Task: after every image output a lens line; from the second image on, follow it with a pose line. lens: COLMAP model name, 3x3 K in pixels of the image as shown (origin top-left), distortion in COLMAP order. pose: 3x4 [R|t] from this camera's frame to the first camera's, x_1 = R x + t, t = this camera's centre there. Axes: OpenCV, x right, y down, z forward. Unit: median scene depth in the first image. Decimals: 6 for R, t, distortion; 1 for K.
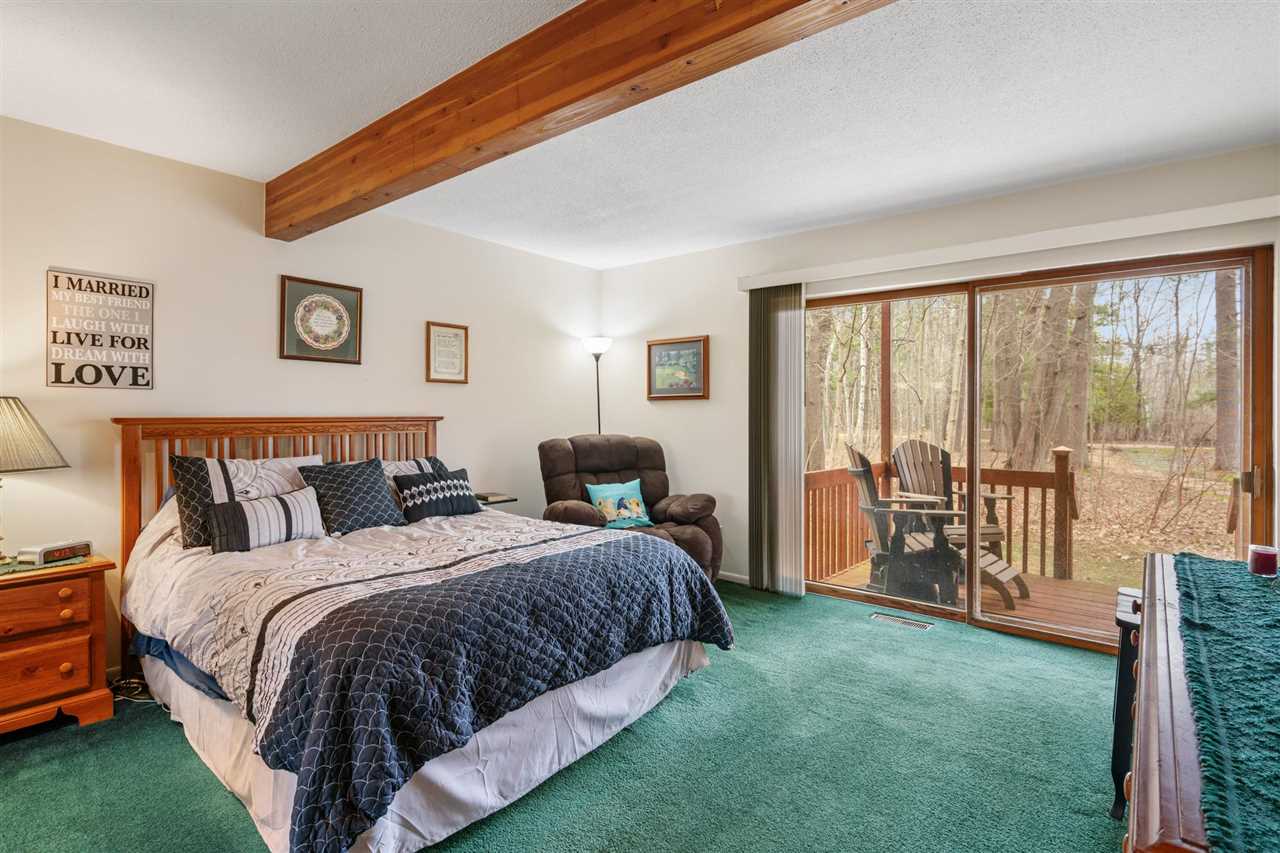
lens RADIAL K [[622.0, 0, 635.3], [0, 622.0, 405.5], [0, 0, 1]] dist [-0.001334, 0.000157]
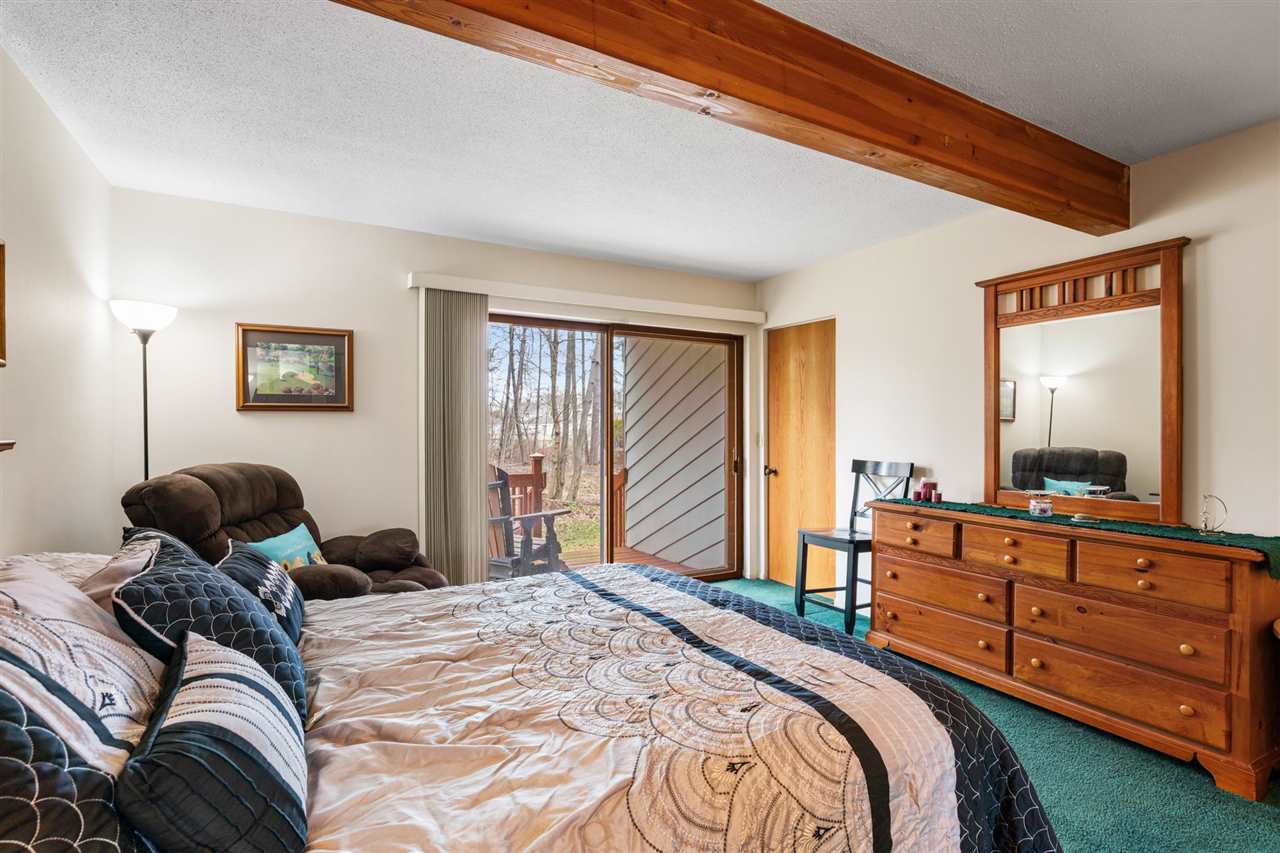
lens RADIAL K [[611.6, 0, 640.0], [0, 611.6, 426.5], [0, 0, 1]] dist [-0.002469, -0.000163]
pose [[0.372577, -0.002195, 0.927999, -0.467646], [-0.010624, 0.999922, 0.006630, -0.000073], [-0.927940, -0.012329, 0.372525, 0.369549]]
